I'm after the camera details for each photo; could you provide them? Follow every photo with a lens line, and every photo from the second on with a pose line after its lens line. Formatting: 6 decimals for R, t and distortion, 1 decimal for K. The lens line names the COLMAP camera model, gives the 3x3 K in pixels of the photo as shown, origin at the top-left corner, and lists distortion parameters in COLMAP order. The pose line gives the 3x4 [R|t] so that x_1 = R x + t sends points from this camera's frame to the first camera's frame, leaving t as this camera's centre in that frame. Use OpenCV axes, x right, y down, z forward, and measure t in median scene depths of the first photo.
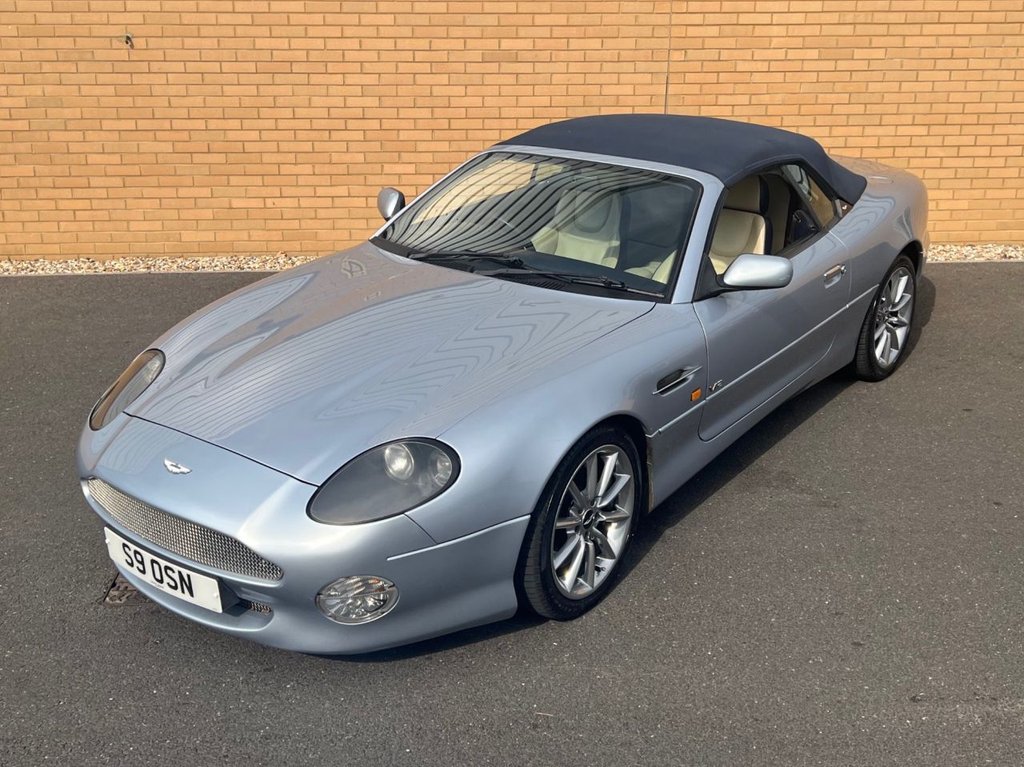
lens RADIAL K [[1149.2, 0, 518.3], [0, 1149.2, 315.4], [0, 0, 1]] dist [0.132748, -0.294494]
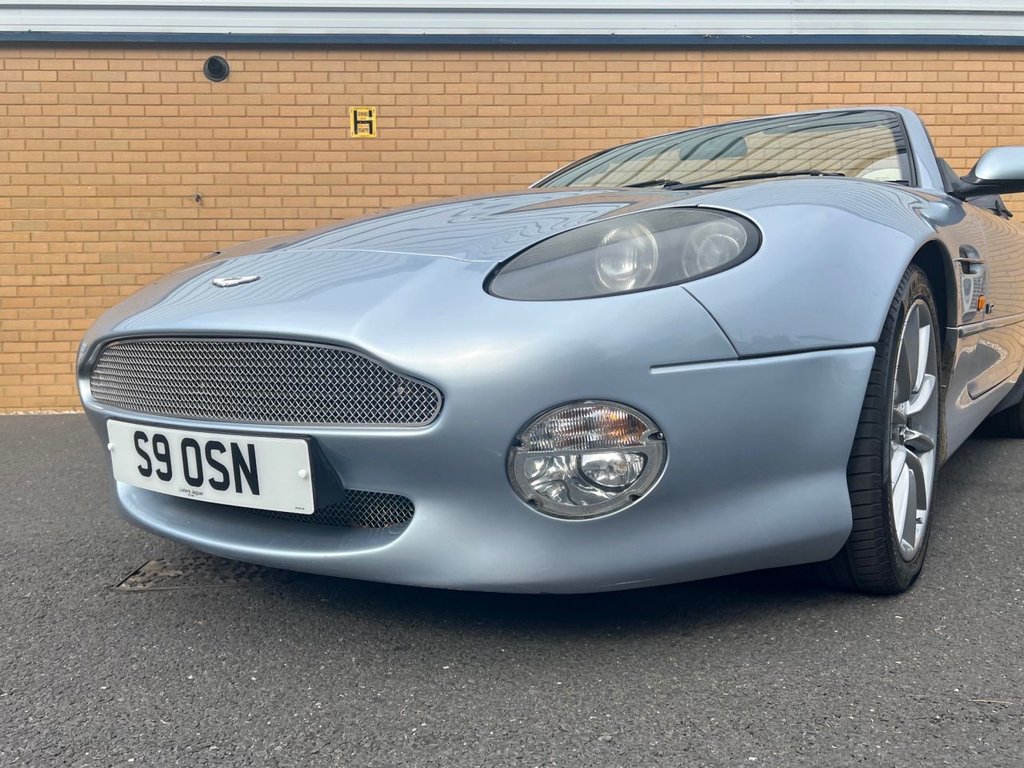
lens RADIAL K [[850.2, 0, 470.4], [0, 850.2, 427.0], [0, 0, 1]] dist [0.047782, -0.052250]
pose [[0.999816, -0.015226, -0.011706, -0.076409], [0.012665, 0.980896, -0.194118, 0.123174], [0.014438, 0.193934, 0.980908, 0.264496]]
